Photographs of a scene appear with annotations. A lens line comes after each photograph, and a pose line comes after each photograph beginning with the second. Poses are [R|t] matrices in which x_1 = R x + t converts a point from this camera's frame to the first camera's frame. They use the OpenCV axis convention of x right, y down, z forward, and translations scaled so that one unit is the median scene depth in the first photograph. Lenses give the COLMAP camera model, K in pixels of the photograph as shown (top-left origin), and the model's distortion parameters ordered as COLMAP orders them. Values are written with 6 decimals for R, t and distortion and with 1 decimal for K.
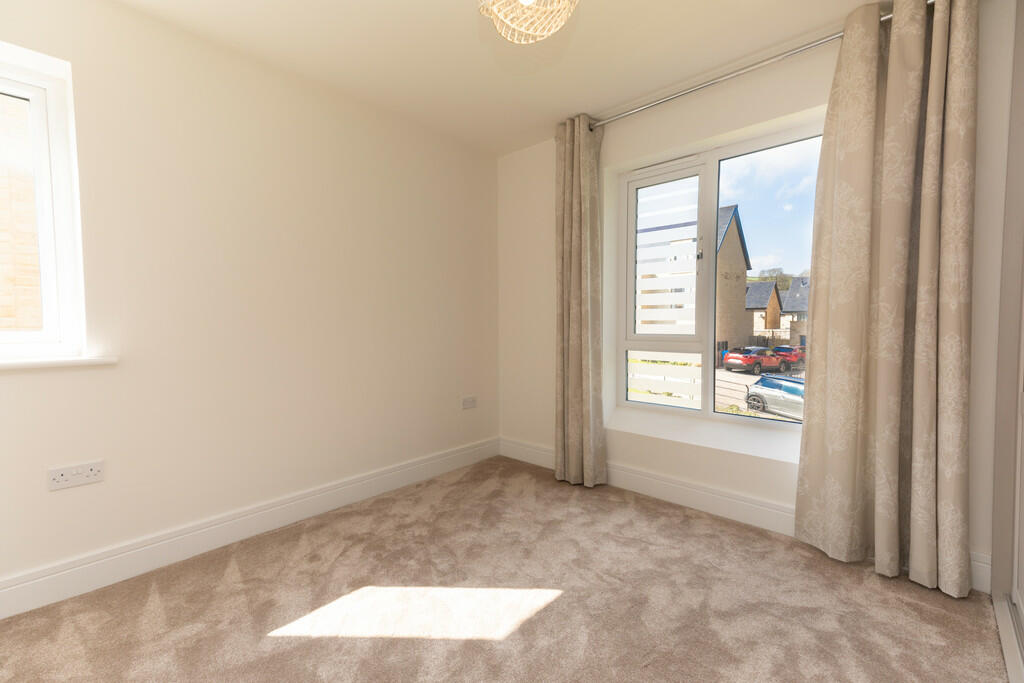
lens RADIAL K [[444.6, 0, 507.2], [0, 444.6, 341.7], [0, 0, 1]] dist [0.014853, -0.000366]
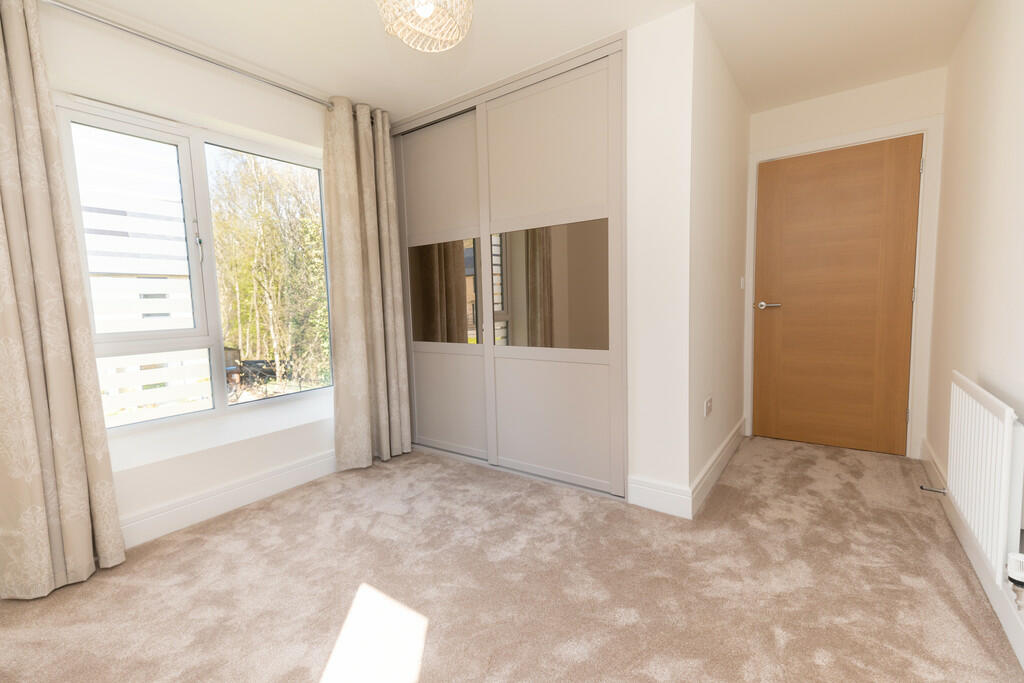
lens RADIAL K [[444.6, 0, 507.2], [0, 444.6, 341.7], [0, 0, 1]] dist [0.014853, -0.000366]
pose [[-0.130399, -0.081277, 0.988125, -0.711018], [0.073698, 0.993082, 0.091411, -0.031131], [-0.988719, 0.084742, -0.123507, 0.636364]]
